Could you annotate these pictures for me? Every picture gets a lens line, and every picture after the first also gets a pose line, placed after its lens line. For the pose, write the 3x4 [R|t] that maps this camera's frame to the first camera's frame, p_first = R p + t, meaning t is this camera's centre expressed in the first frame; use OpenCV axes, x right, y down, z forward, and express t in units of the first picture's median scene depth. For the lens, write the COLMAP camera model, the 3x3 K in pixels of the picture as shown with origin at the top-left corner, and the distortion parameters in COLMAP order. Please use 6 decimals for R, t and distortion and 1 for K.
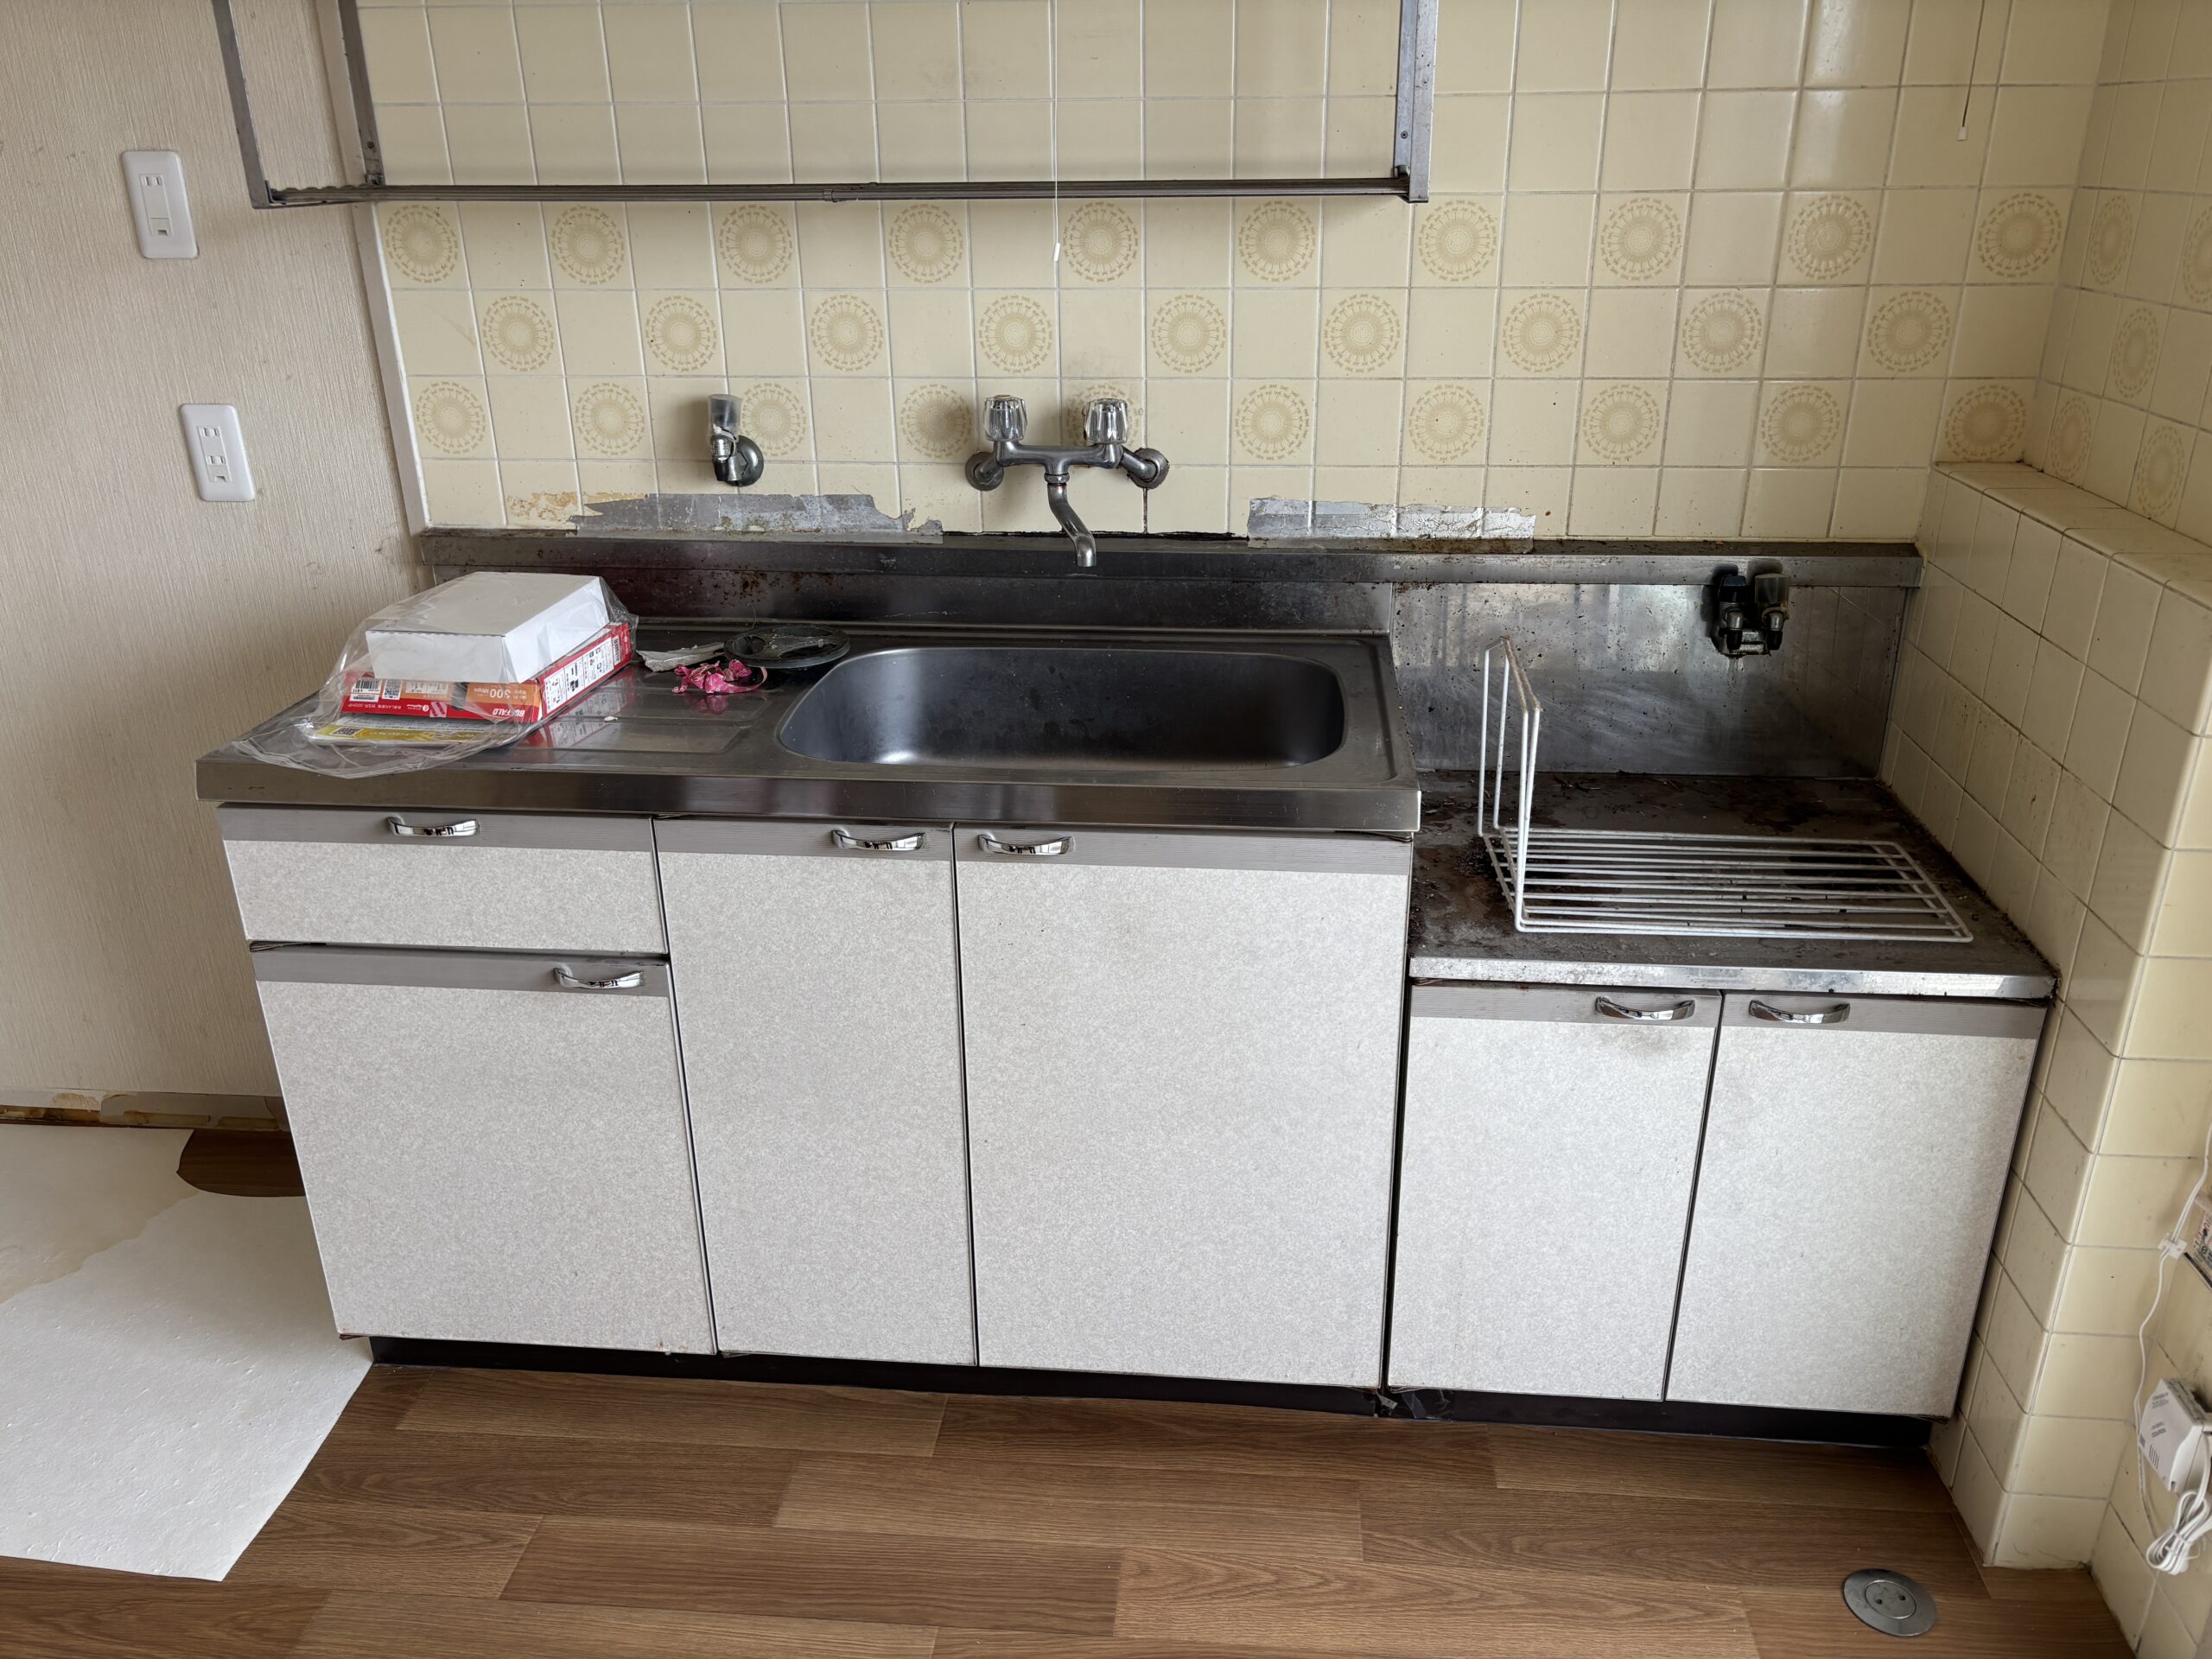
lens RADIAL K [[1660.9, 0, 1131.3], [0, 1660.9, 838.1], [0, 0, 1]] dist [0.036205, -0.042568]
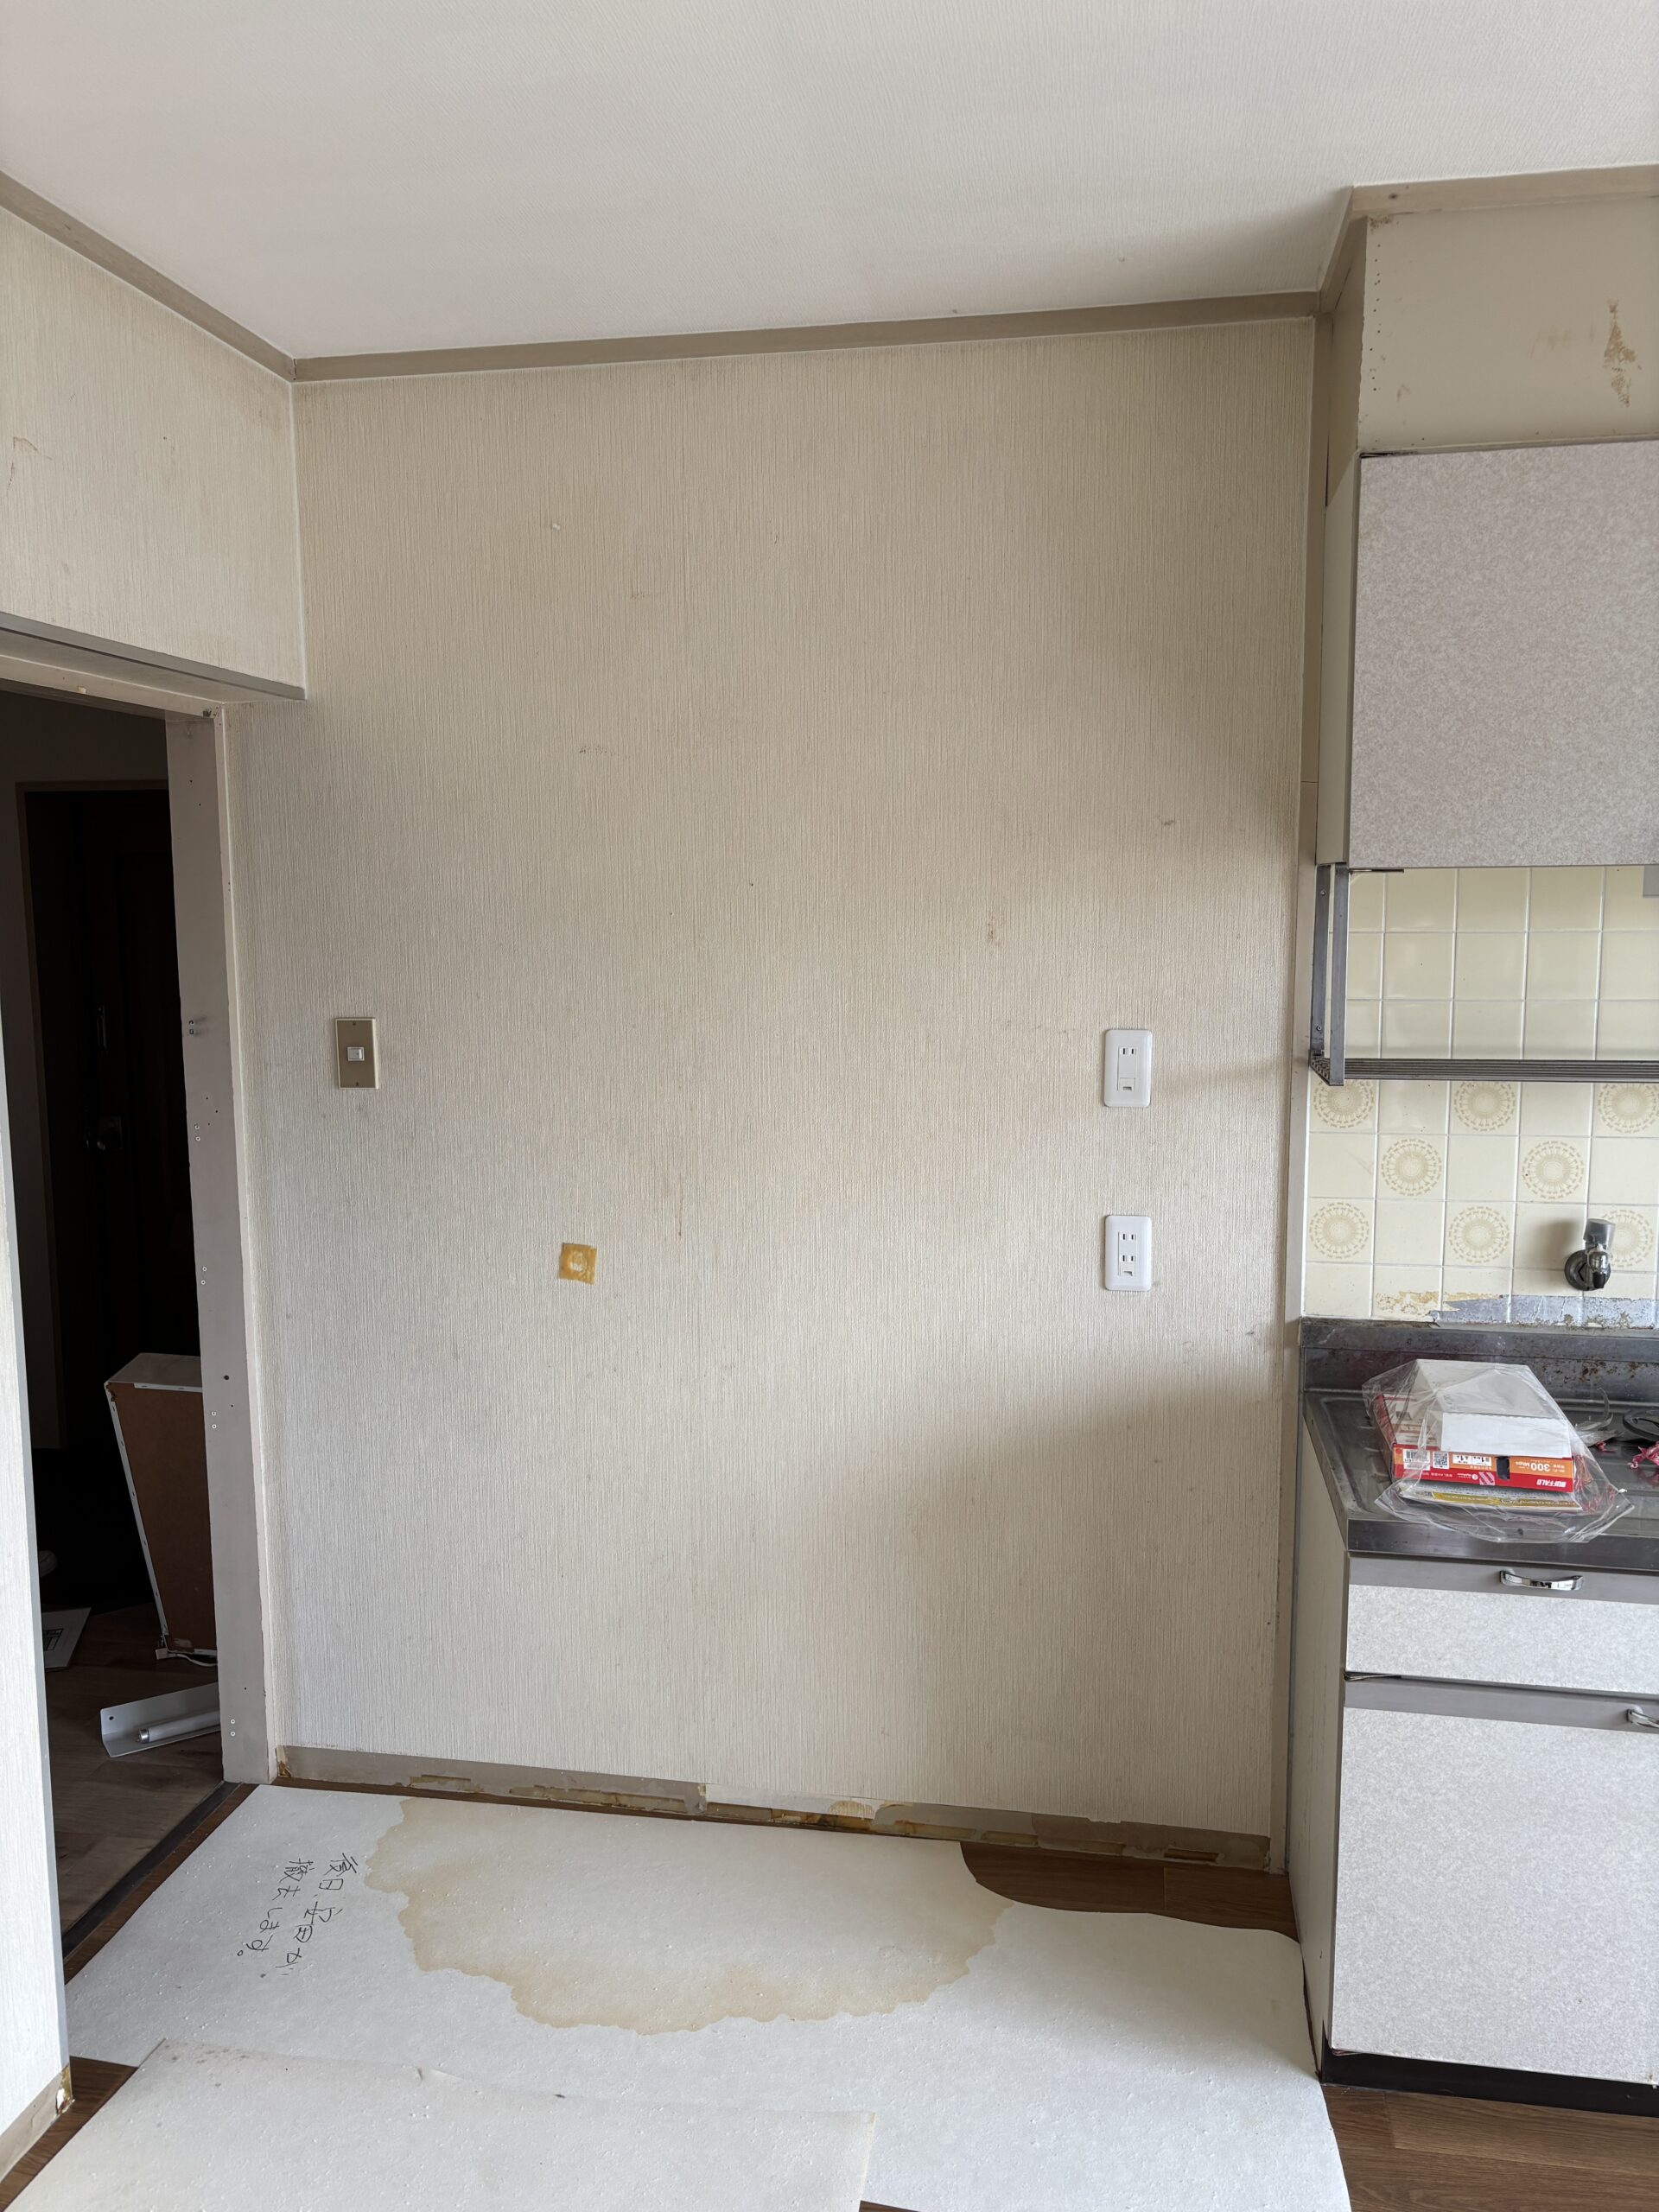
lens RADIAL K [[1660.9, 0, 835.7], [0, 1660.9, 1115.0], [0, 0, 1]] dist [0.036205, -0.042568]
pose [[0.995328, 0.012963, -0.095675, -0.718314], [-0.037893, 0.963883, -0.263615, 0.005857], [0.088803, 0.266009, 0.959871, -0.261662]]
